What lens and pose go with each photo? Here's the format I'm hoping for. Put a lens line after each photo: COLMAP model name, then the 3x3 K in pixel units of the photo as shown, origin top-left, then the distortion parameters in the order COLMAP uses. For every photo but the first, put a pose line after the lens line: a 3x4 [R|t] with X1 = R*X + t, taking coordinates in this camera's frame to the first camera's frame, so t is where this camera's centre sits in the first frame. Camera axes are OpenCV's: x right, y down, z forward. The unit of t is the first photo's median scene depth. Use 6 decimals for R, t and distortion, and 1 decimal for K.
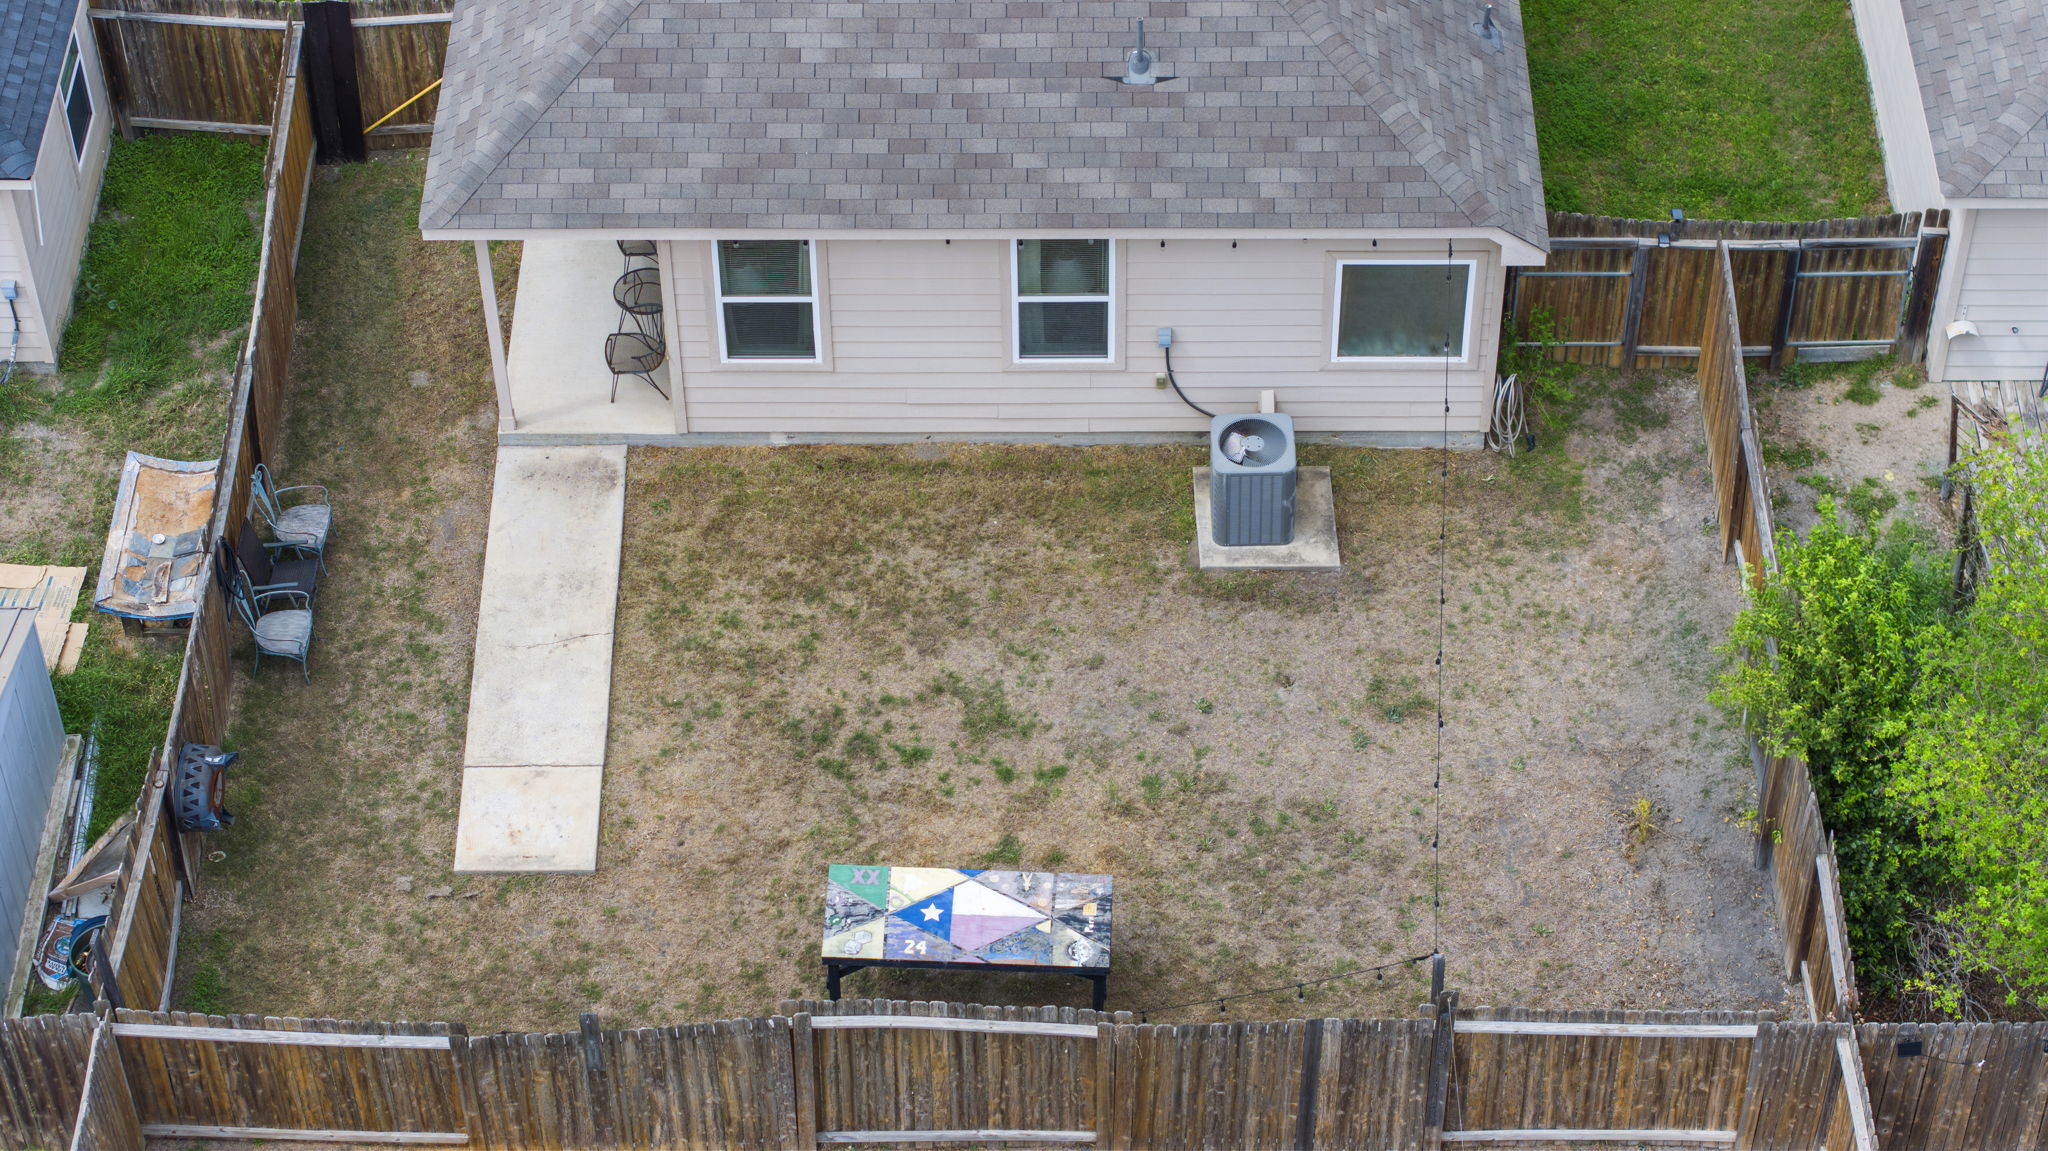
lens RADIAL K [[4086.3, 0, 1024.0], [0, 4086.3, 575.5], [0, 0, 1]] dist [-0.218300, 1.760375]
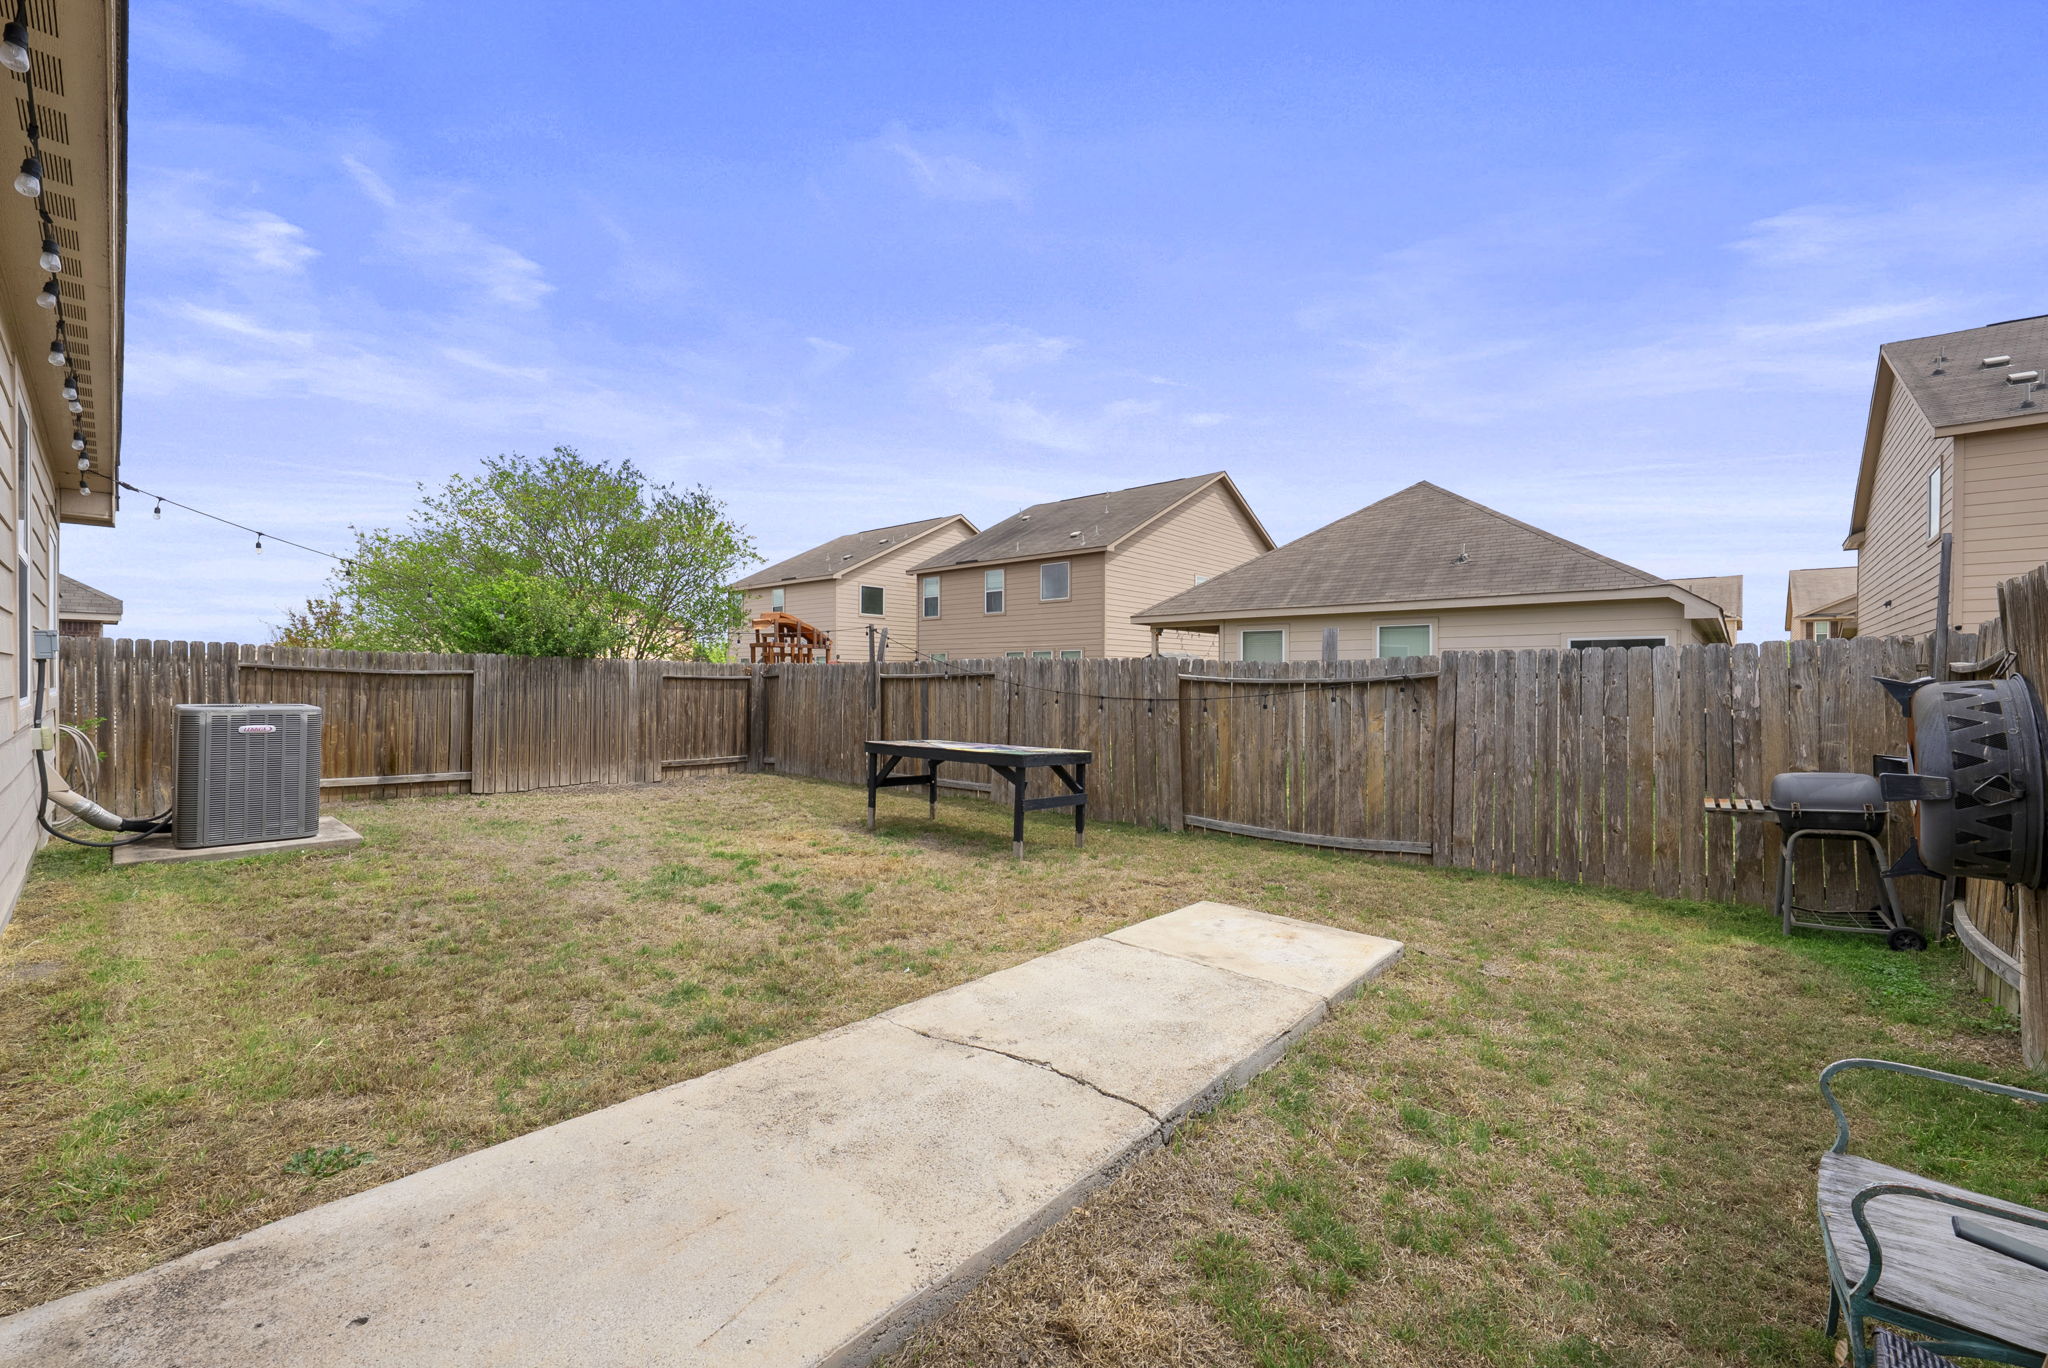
lens RADIAL K [[810.5, 0, 1026.5], [0, 810.5, 677.3], [0, 0, 1]] dist [0.000532, 0.000146]
pose [[-0.753561, 0.009076, 0.657316, -0.173600], [0.479469, 0.691647, 0.540123, -0.051566], [-0.449729, 0.722178, -0.525550, 1.027816]]
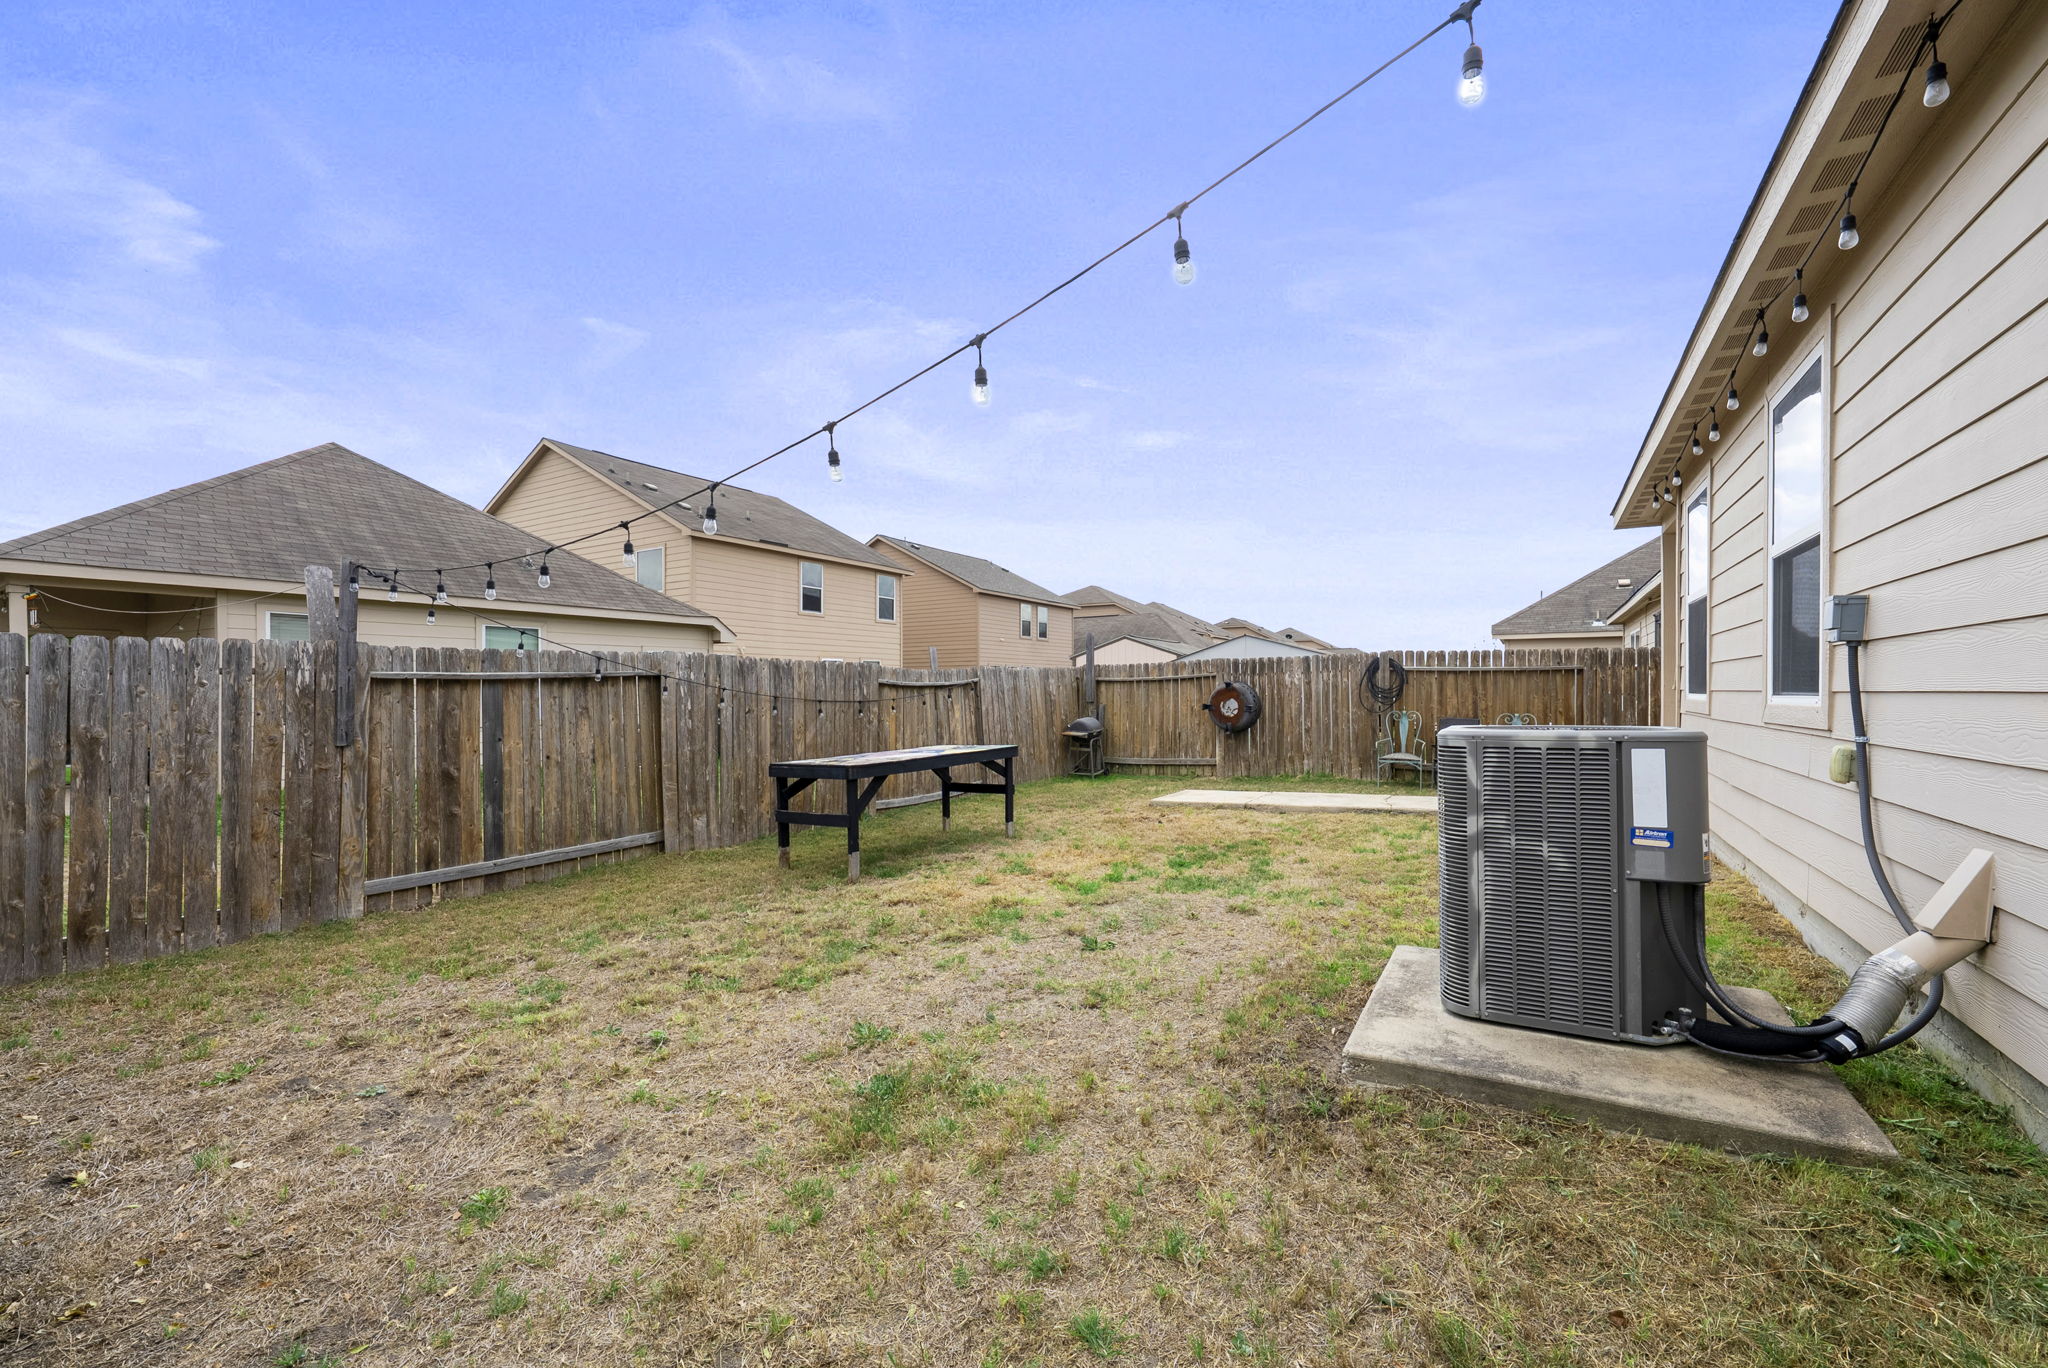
lens RADIAL K [[834.6, 0, 1035.6], [0, 834.6, 679.4], [0, 0, 1]] dist [0.000364, 0.000126]
pose [[-0.508275, 0.002717, -0.861190, 0.155532], [-0.617642, 0.695722, 0.366728, -0.034862], [0.600146, 0.718306, -0.351940, 1.010294]]
